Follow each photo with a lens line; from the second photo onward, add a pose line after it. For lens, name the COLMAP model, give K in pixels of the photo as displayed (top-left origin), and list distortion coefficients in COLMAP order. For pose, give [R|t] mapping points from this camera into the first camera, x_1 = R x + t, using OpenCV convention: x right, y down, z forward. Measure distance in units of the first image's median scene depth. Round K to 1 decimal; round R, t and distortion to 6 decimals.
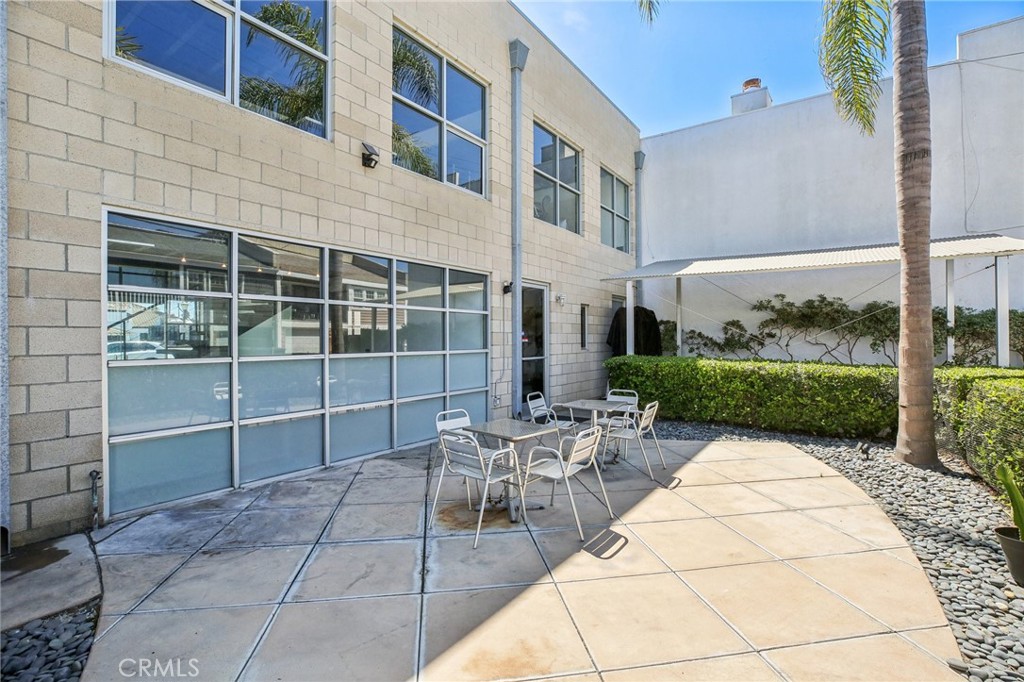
lens RADIAL K [[463.9, 0, 509.1], [0, 463.9, 338.2], [0, 0, 1]] dist [-0.027035, 0.002372]
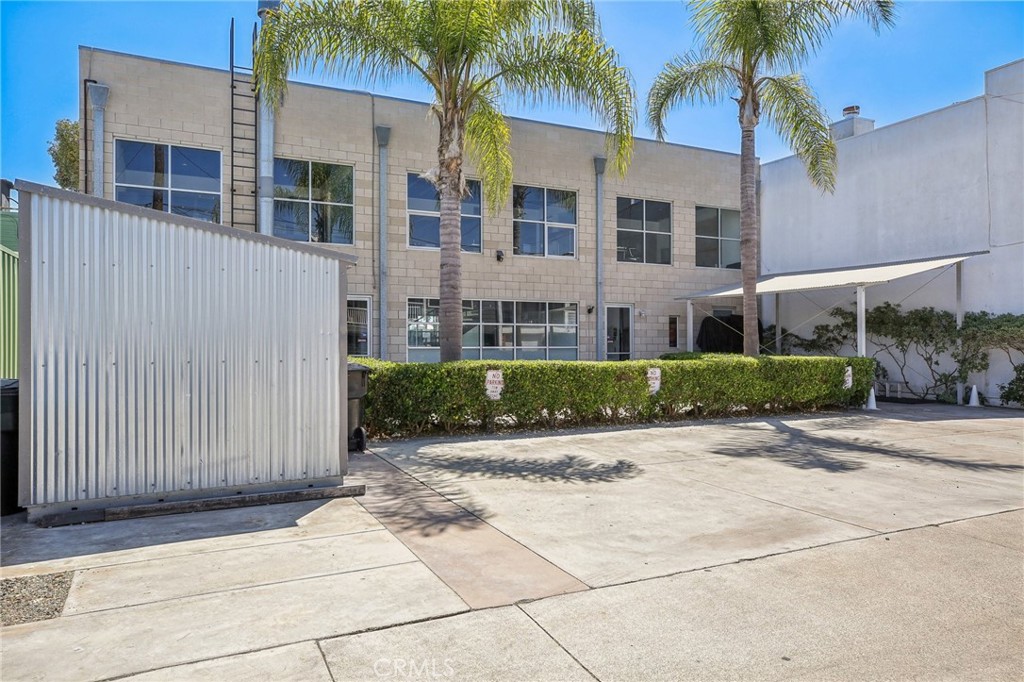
lens RADIAL K [[695.3, 0, 507.5], [0, 695.3, 336.8], [0, 0, 1]] dist [-0.011389, 0.000051]
pose [[0.878815, -0.004882, -0.477138, 0.891991], [-0.000041, 0.999947, -0.010308, 0.013043], [0.477163, 0.009078, 0.878768, -1.283838]]
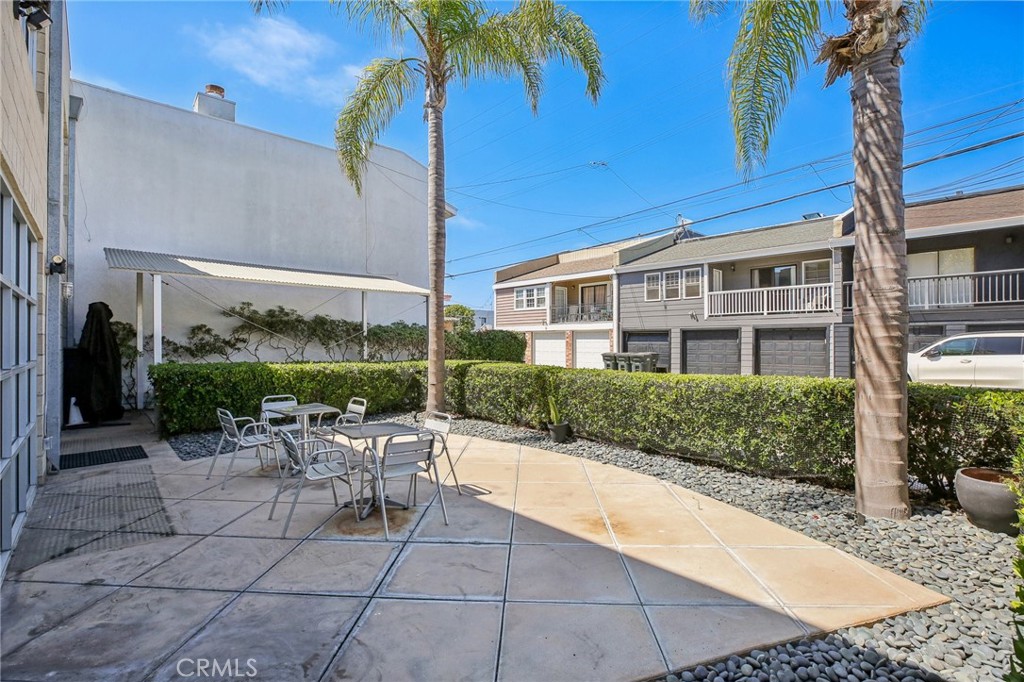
lens RADIAL K [[463.9, 0, 510.1], [0, 463.9, 340.0], [0, 0, 1]] dist [-0.027035, 0.002372]
pose [[0.212783, 0.005889, 0.977082, -0.457174], [0.000869, 0.999980, -0.006216, 0.000012], [-0.977099, 0.002172, 0.212774, 0.232371]]
